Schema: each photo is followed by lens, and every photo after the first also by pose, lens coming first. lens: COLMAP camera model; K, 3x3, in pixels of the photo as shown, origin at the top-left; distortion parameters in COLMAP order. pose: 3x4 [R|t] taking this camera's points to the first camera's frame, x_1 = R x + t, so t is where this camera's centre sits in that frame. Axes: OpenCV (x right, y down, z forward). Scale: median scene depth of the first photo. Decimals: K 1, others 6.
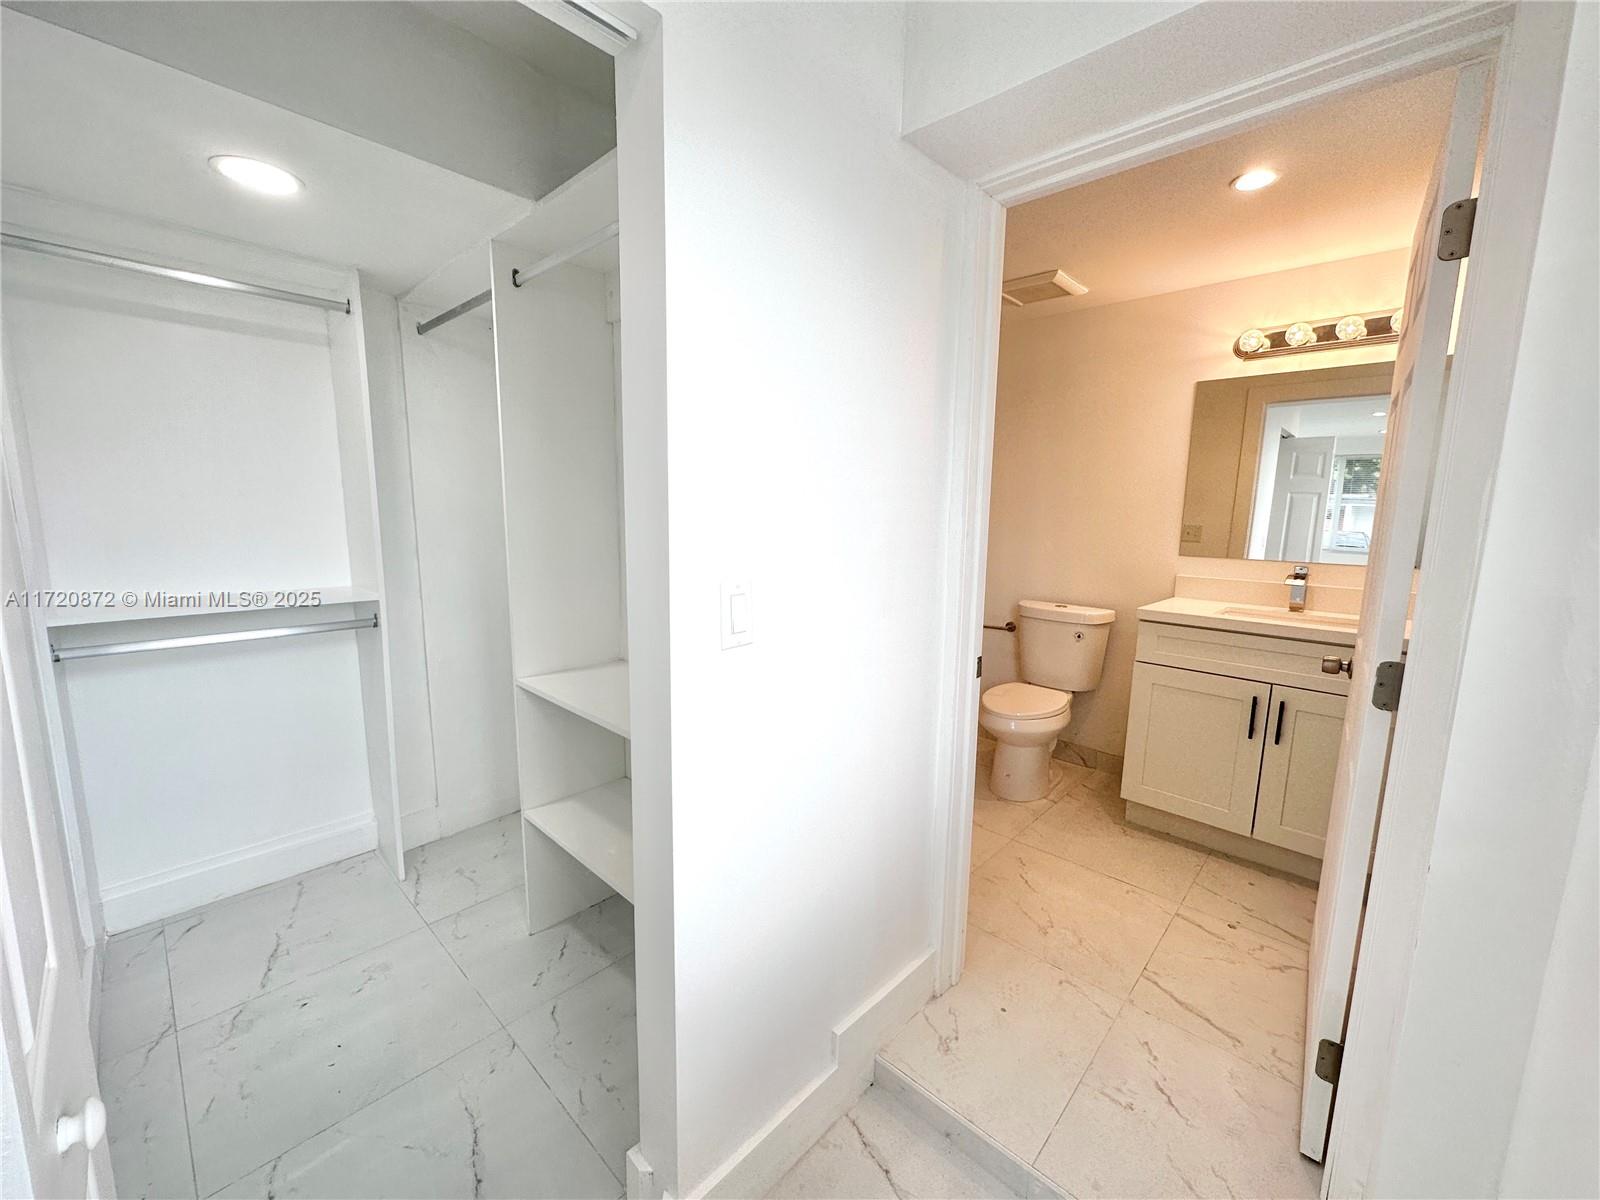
lens RADIAL K [[646.6, 0, 800.0], [0, 646.6, 600.0], [0, 0, 1]] dist [-0.001219, 0.000098]
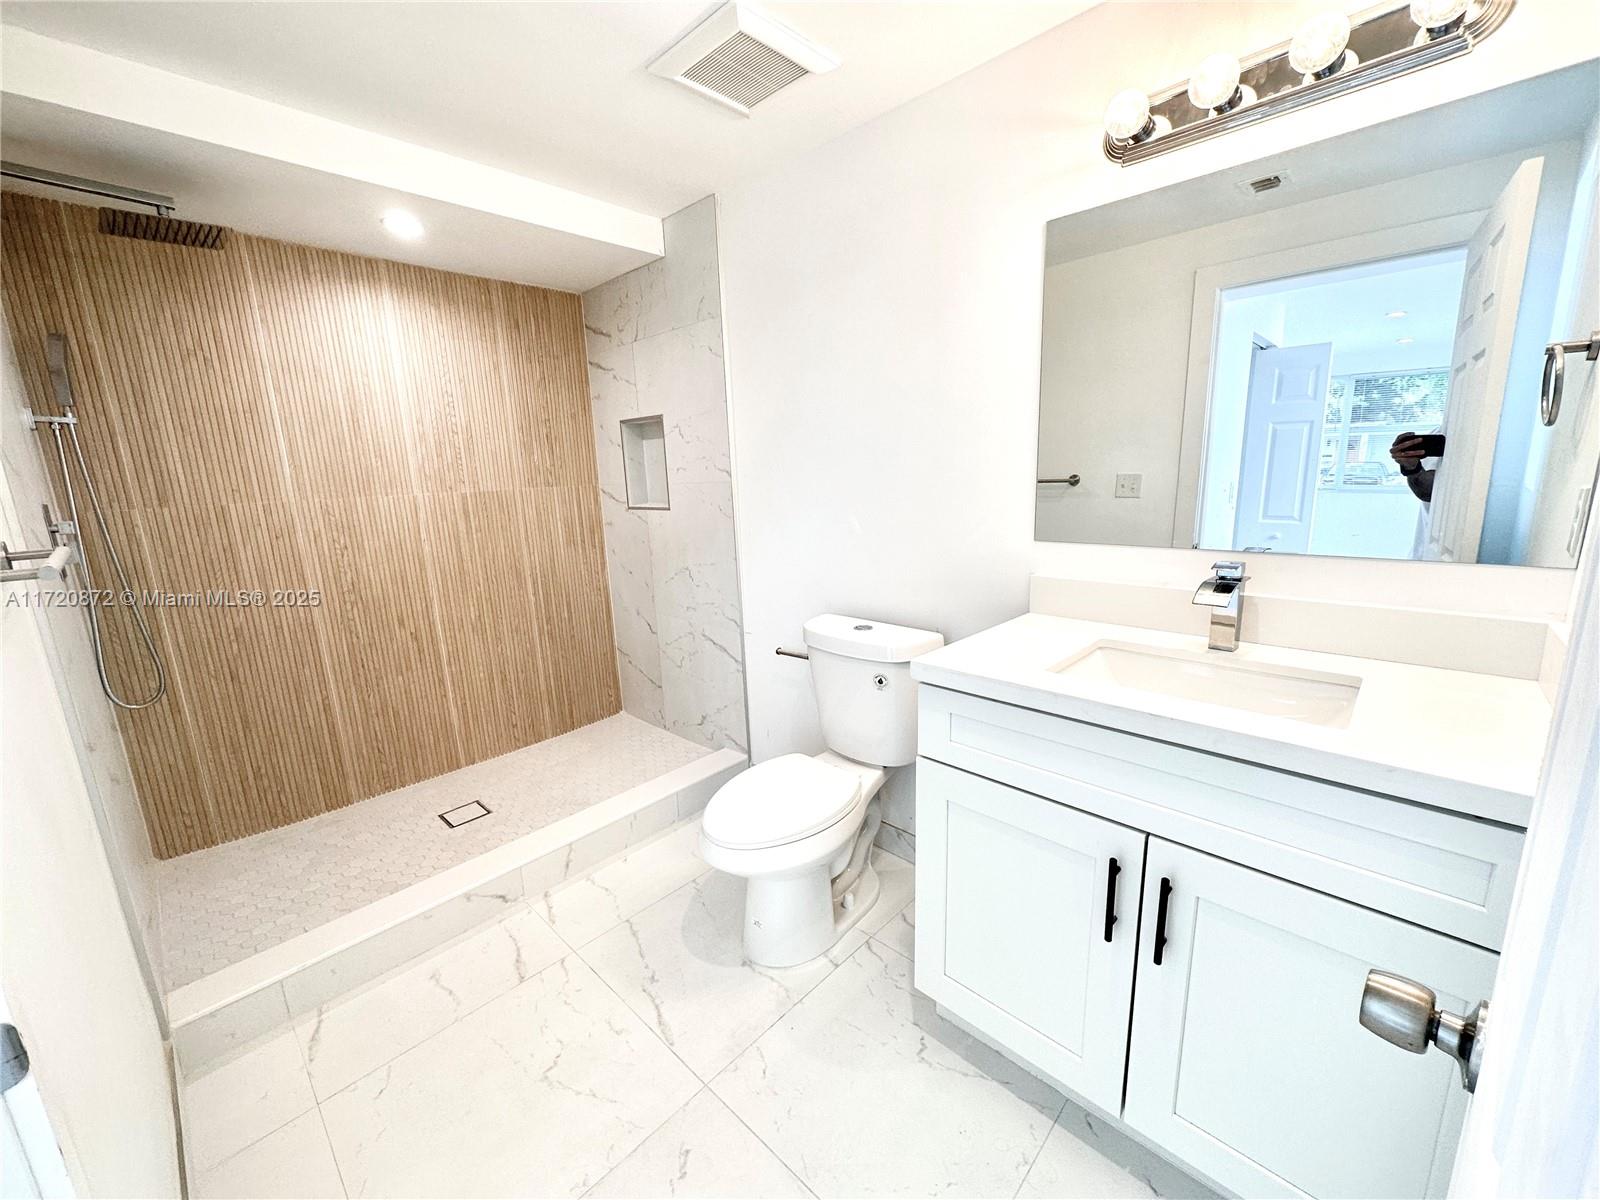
lens RADIAL K [[646.6, 0, 800.0], [0, 646.6, 600.0], [0, 0, 1]] dist [-0.001219, 0.000098]
pose [[0.998636, -0.049961, -0.015176, 0.418346], [0.050789, 0.996890, 0.060252, -0.067794], [0.012118, -0.060941, 0.998068, 0.456656]]
